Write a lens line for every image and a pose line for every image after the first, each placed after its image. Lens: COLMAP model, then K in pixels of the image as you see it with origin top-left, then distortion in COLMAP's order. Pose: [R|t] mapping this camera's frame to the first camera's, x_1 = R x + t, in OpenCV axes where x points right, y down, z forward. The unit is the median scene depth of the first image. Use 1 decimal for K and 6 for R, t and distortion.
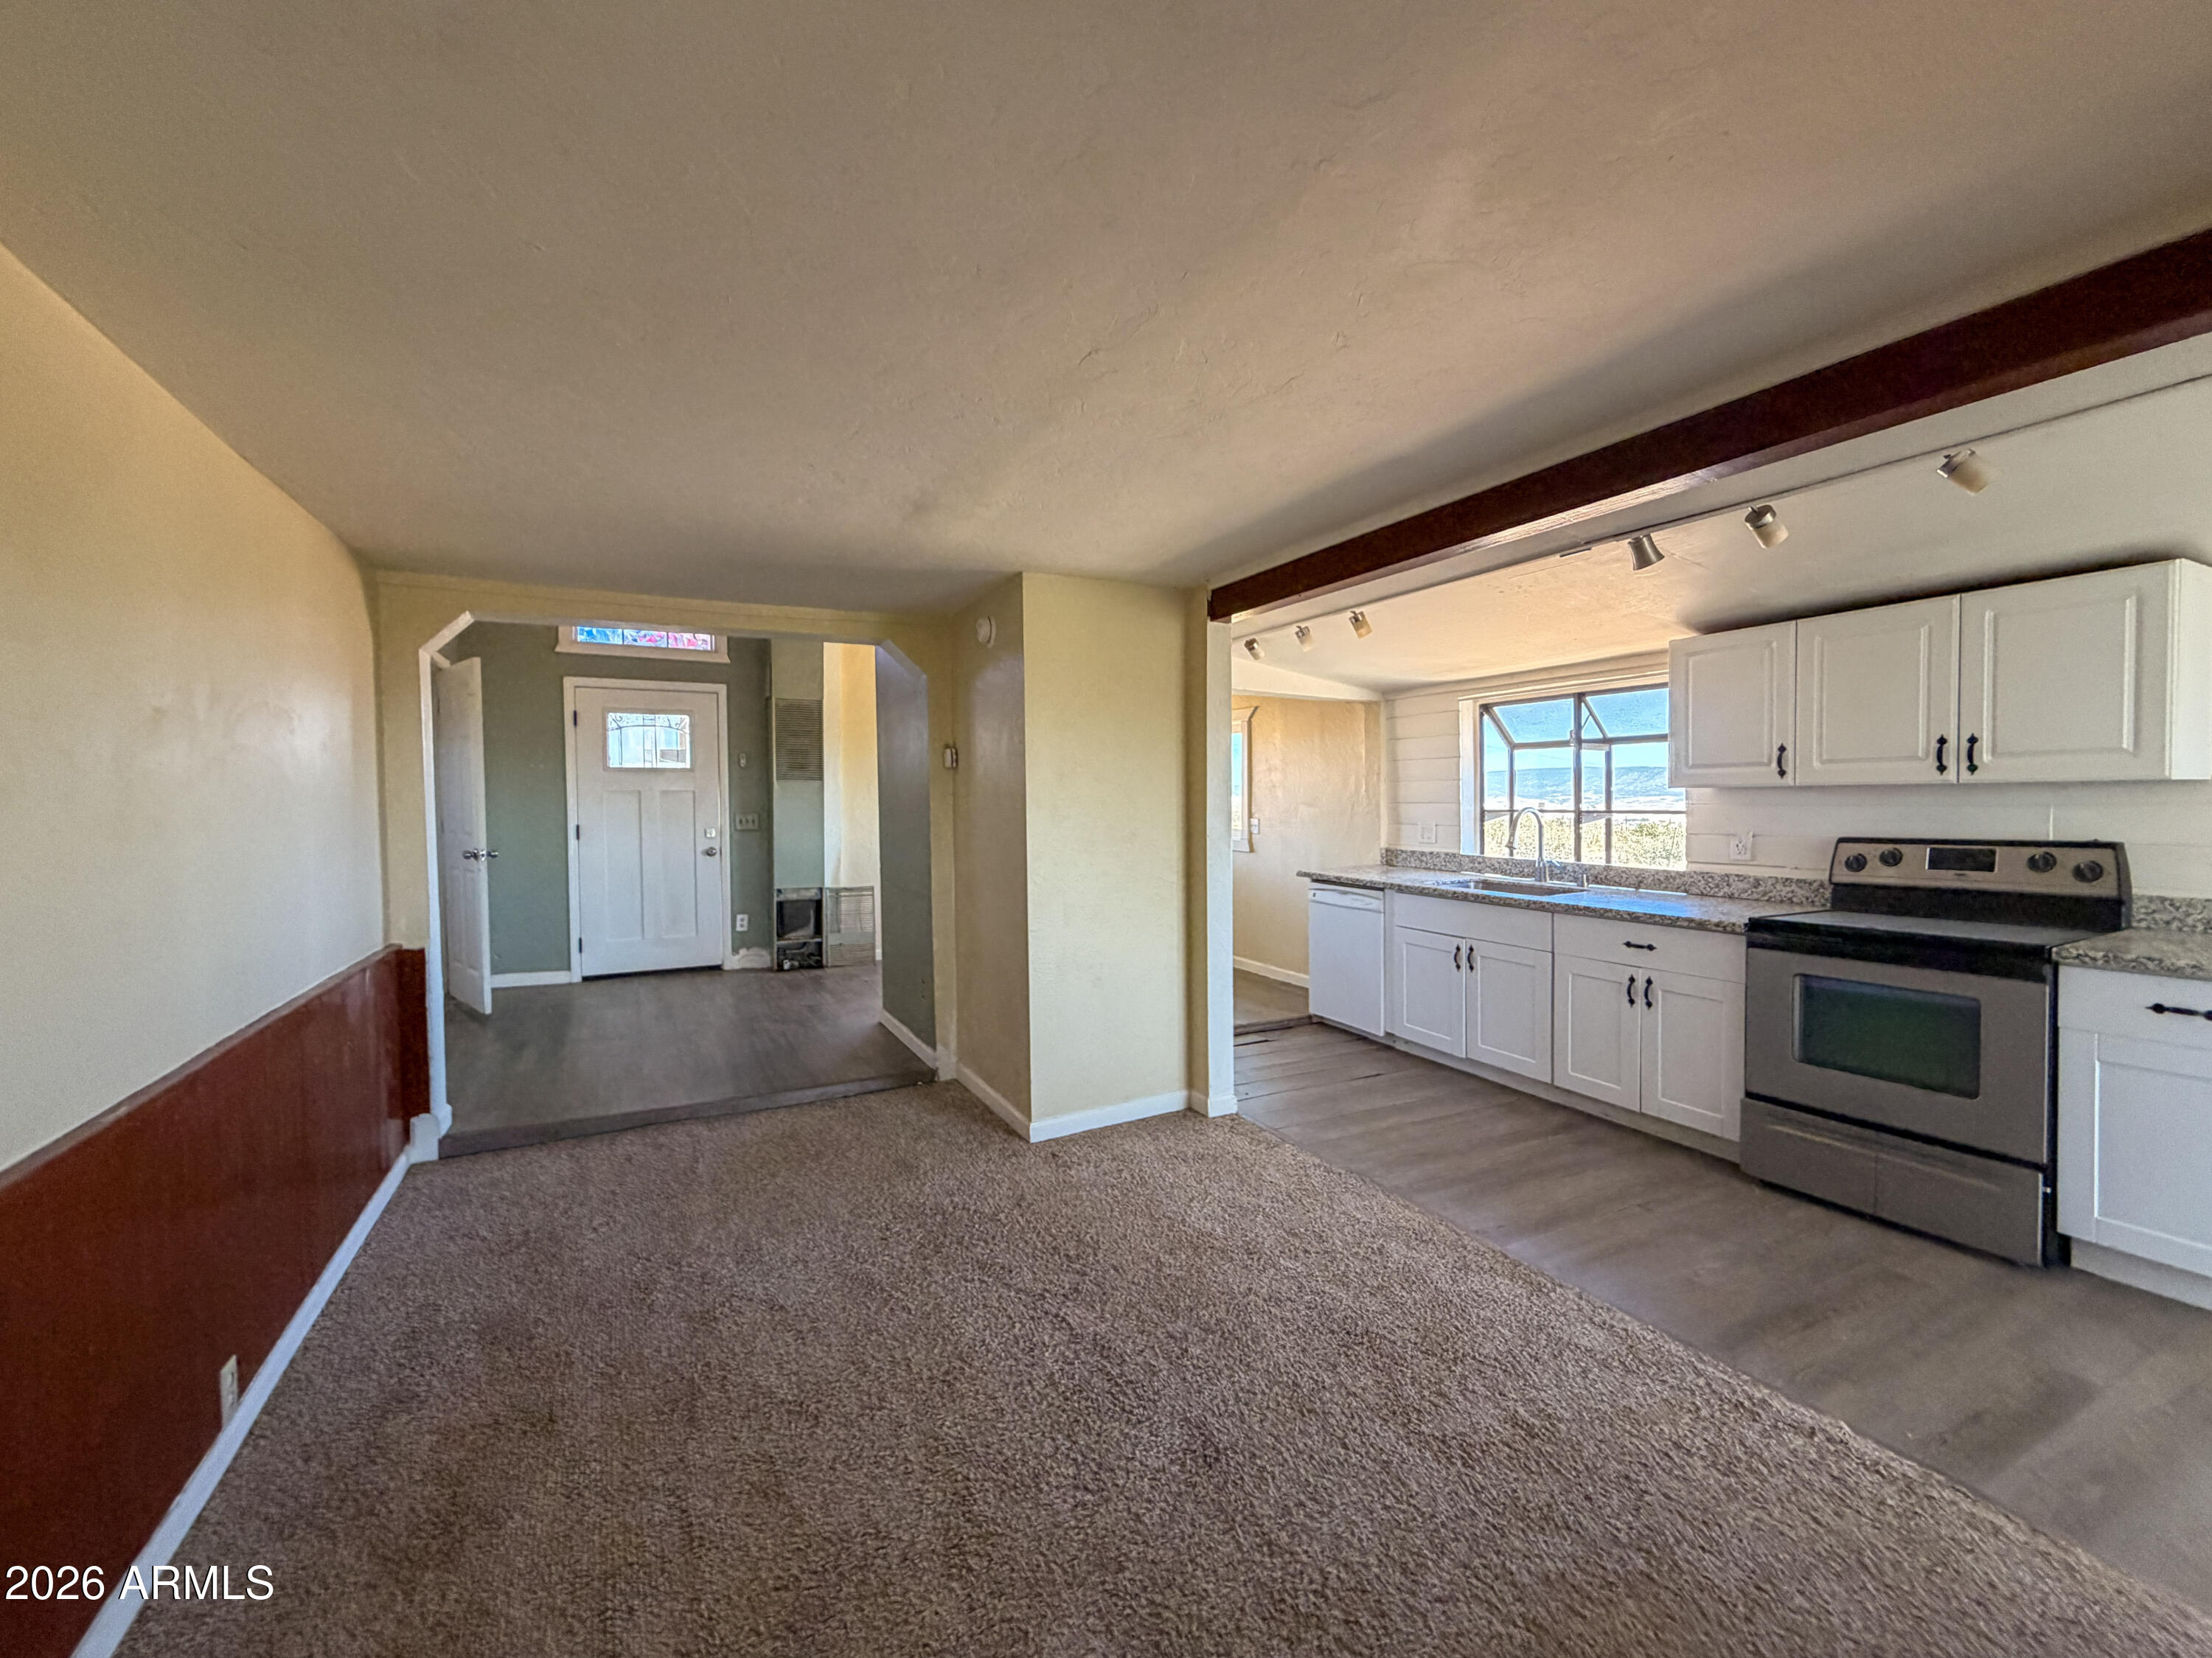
lens RADIAL K [[904.6, 0, 1099.0], [0, 904.6, 826.3], [0, 0, 1]] dist [0.001759, -0.000024]
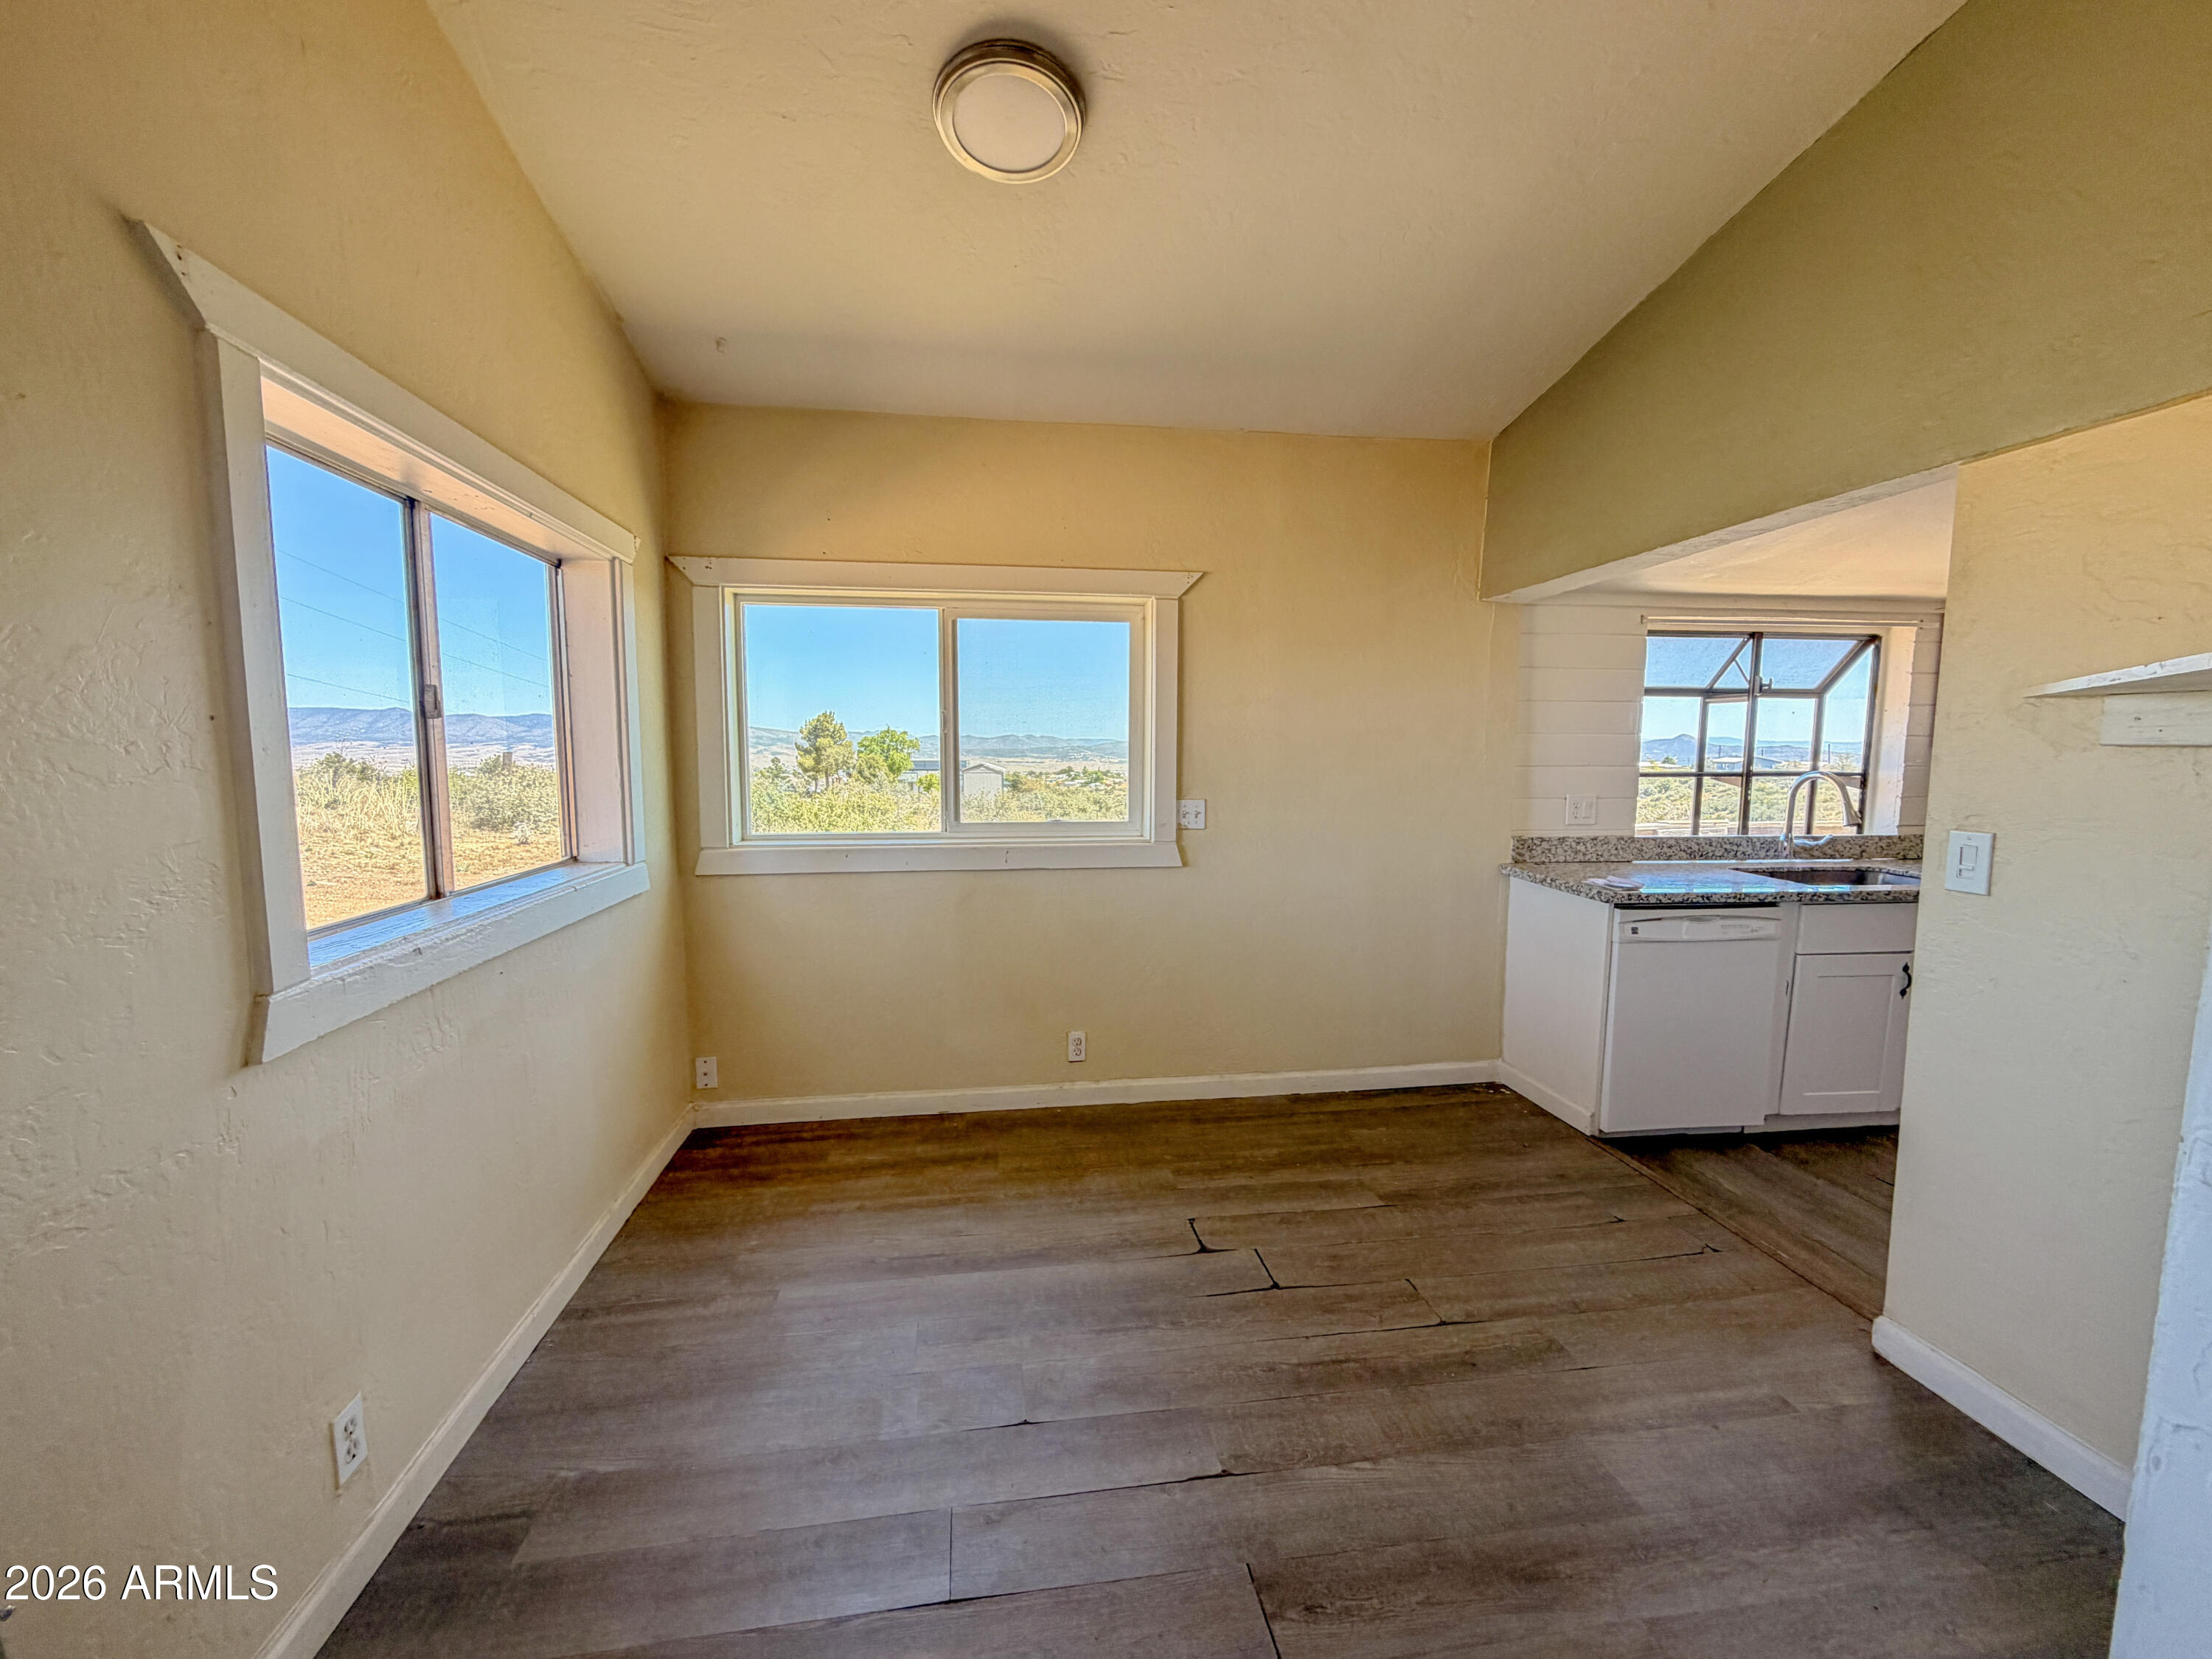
lens RADIAL K [[904.7, 0, 1099.0], [0, 904.7, 826.8], [0, 0, 1]] dist [0.001759, -0.000024]
pose [[0.322945, -0.083111, 0.942761, -0.606676], [0.026624, 0.996540, 0.078732, -0.065933], [-0.946043, -0.000326, 0.324041, 1.689670]]
